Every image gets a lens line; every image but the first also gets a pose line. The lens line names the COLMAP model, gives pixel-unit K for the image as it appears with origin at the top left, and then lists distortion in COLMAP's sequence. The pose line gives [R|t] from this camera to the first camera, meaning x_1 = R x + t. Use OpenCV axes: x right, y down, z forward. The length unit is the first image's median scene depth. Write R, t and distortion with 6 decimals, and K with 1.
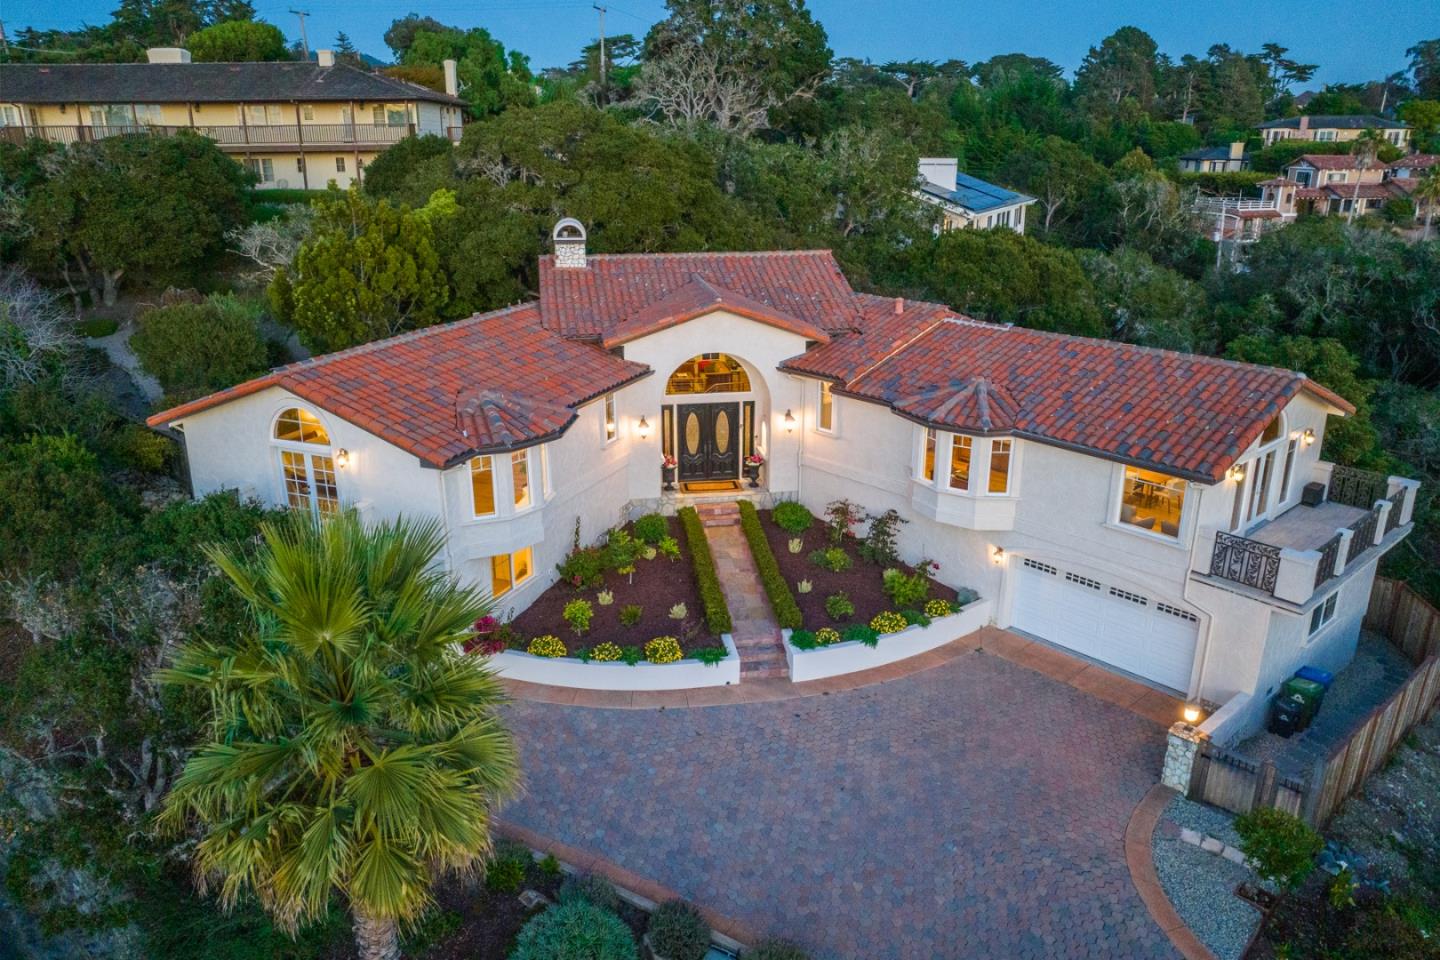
lens RADIAL K [[998.1, 0, 688.5], [0, 998.1, 480.2], [0, 0, 1]] dist [-0.043686, -0.002684]
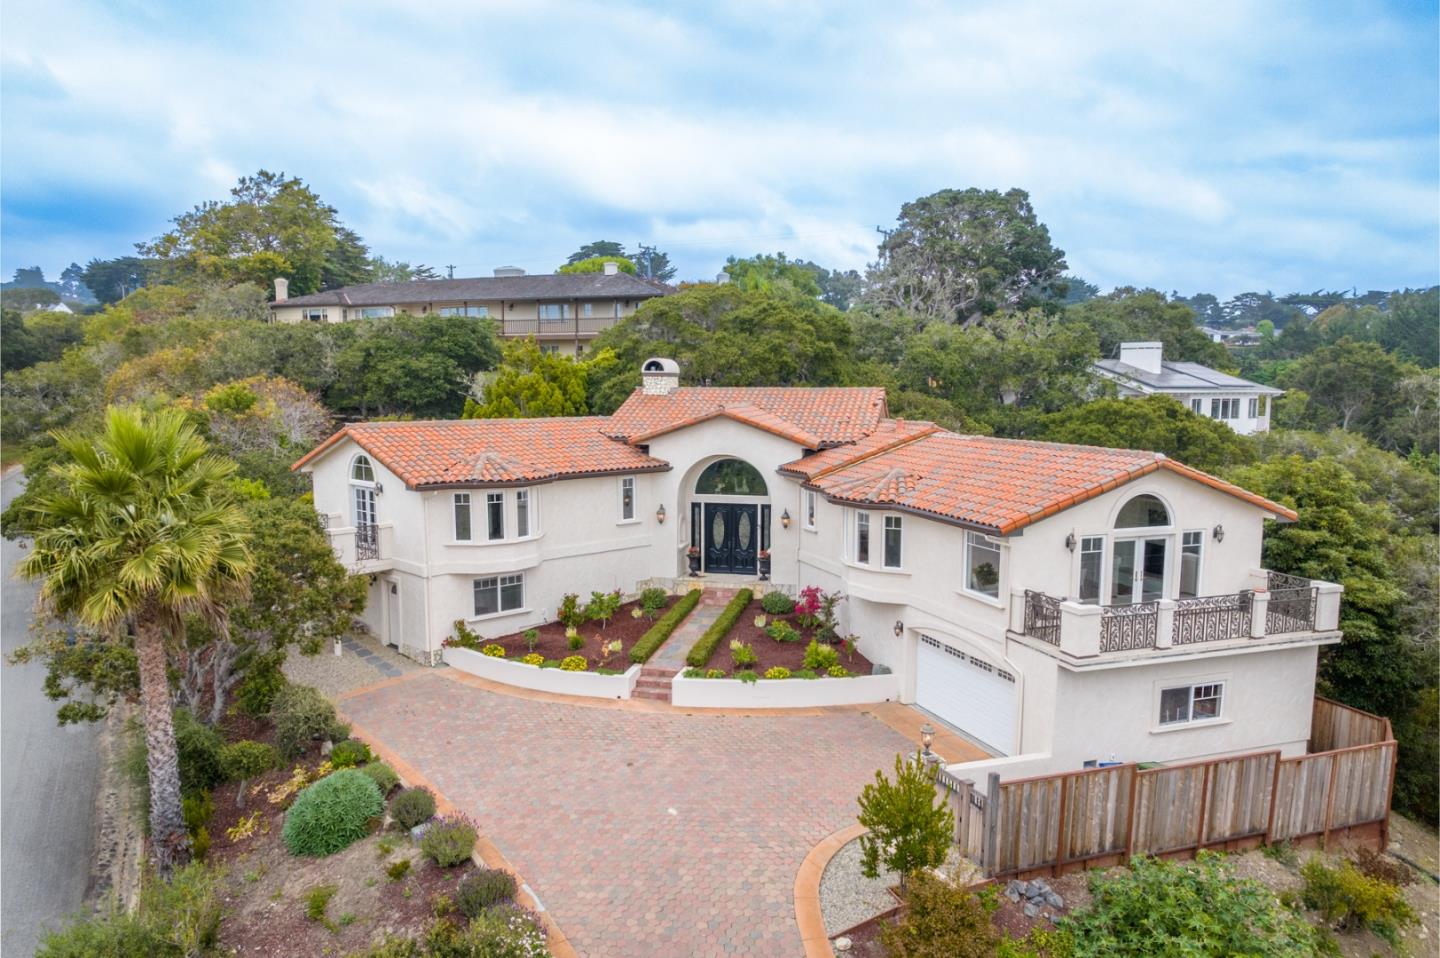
lens RADIAL K [[998.1, 0, 688.5], [0, 998.1, 479.2], [0, 0, 1]] dist [-0.043686, -0.002684]
pose [[0.923703, 0.044013, -0.380572, 0.411255], [-0.130022, 0.970434, -0.203350, 0.135207], [0.360370, 0.237318, 0.902116, -0.058680]]
